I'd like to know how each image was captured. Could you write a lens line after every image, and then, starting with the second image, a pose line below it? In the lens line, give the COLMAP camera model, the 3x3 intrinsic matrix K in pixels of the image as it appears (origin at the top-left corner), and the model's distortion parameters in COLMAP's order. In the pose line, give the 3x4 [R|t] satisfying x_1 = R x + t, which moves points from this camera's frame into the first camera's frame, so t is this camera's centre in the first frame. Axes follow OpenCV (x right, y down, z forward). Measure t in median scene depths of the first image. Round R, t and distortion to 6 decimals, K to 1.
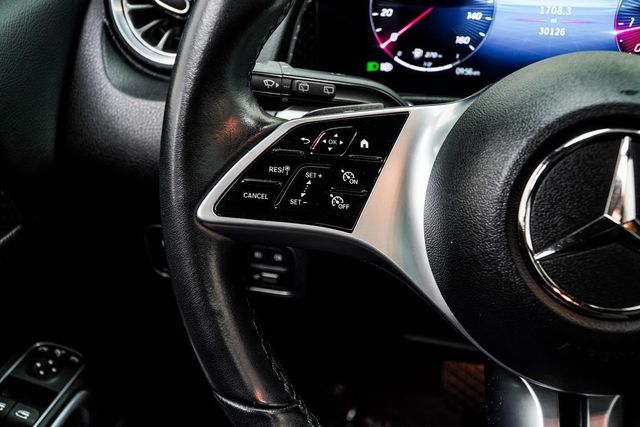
lens RADIAL K [[679.1, 0, 320.0], [0, 679.1, 213.5], [0, 0, 1]] dist [0.004485, 0.000618]
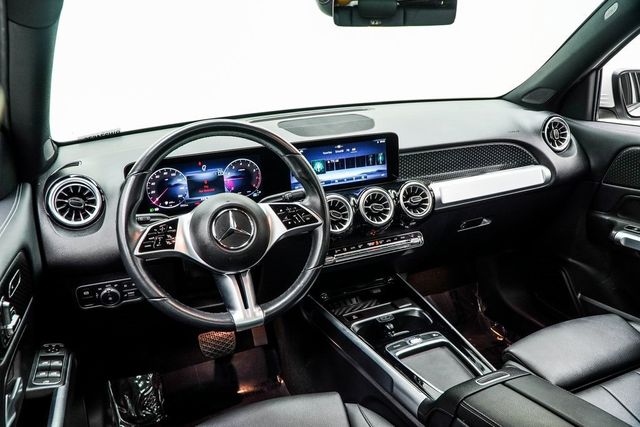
lens RADIAL K [[507.4, 0, 320.0], [0, 507.4, 213.5], [0, 0, 1]] dist [-0.011930, -0.007834]
pose [[0.838219, -0.210333, 0.503140, -0.636233], [0.298328, 0.949188, -0.100208, 0.353326], [-0.456497, 0.234097, 0.858376, -1.830935]]
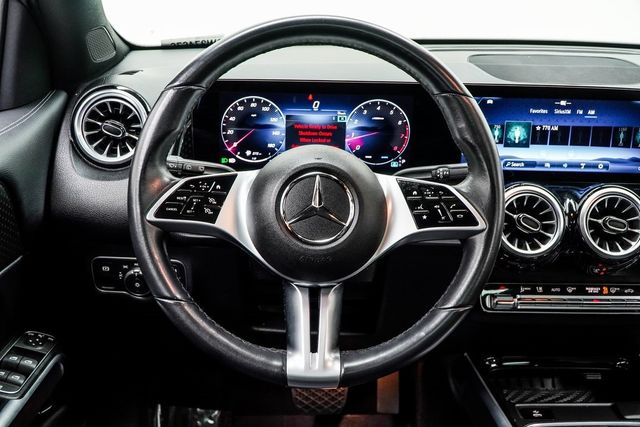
lens RADIAL K [[698.4, 0, 320.0], [0, 698.4, 213.5], [0, 0, 1]] dist [0.085974, -0.321666]
pose [[0.981754, -0.041511, 0.185567, -0.039016], [0.072861, 0.983521, -0.165463, 0.388528], [-0.175641, 0.175964, 0.968600, -1.291992]]
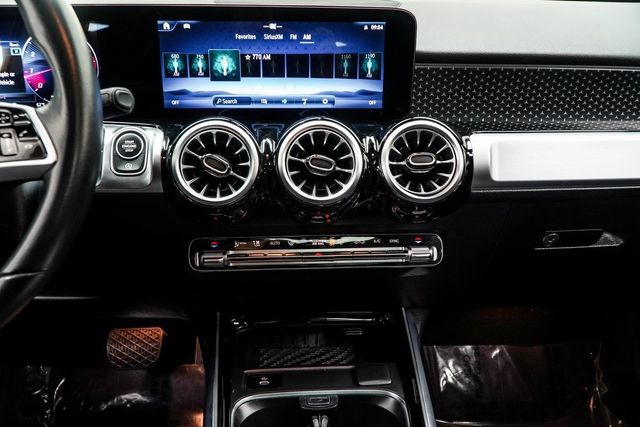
lens RADIAL K [[507.4, 0, 320.0], [0, 507.4, 213.5], [0, 0, 1]] dist [-0.011930, -0.007834]
pose [[0.972266, -0.080396, 0.219625, 1.192993], [0.108561, 0.986902, -0.119330, 0.420189], [-0.207155, 0.139864, 0.968259, -0.438346]]
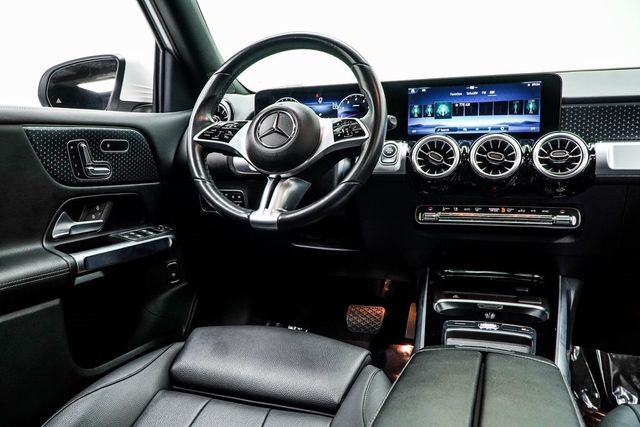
lens RADIAL K [[507.4, 0, 320.0], [0, 507.4, 213.5], [0, 0, 1]] dist [-0.011930, -0.007834]
pose [[0.985598, -0.005388, -0.169022, 1.071168], [-0.050811, 0.943873, -0.326377, 1.355290], [0.161294, 0.330265, 0.930005, -1.597916]]
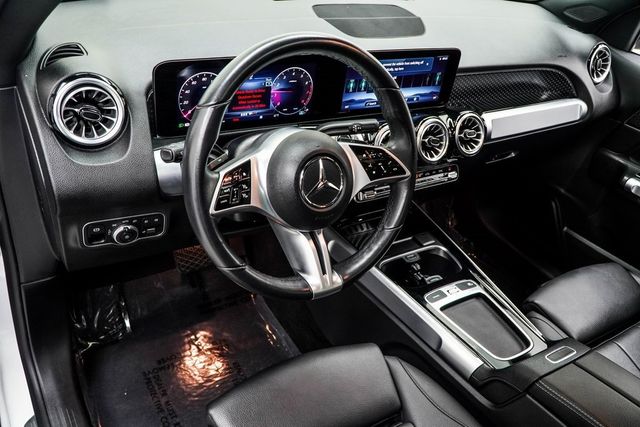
lens RADIAL K [[542.3, 0, 320.0], [0, 542.3, 213.5], [0, 0, 1]] dist [0.009651, -0.002504]
pose [[0.733381, -0.287812, 0.615887, -1.174460], [0.179338, 0.955774, 0.233094, -0.420969], [-0.655736, -0.060495, 0.752563, -0.997224]]
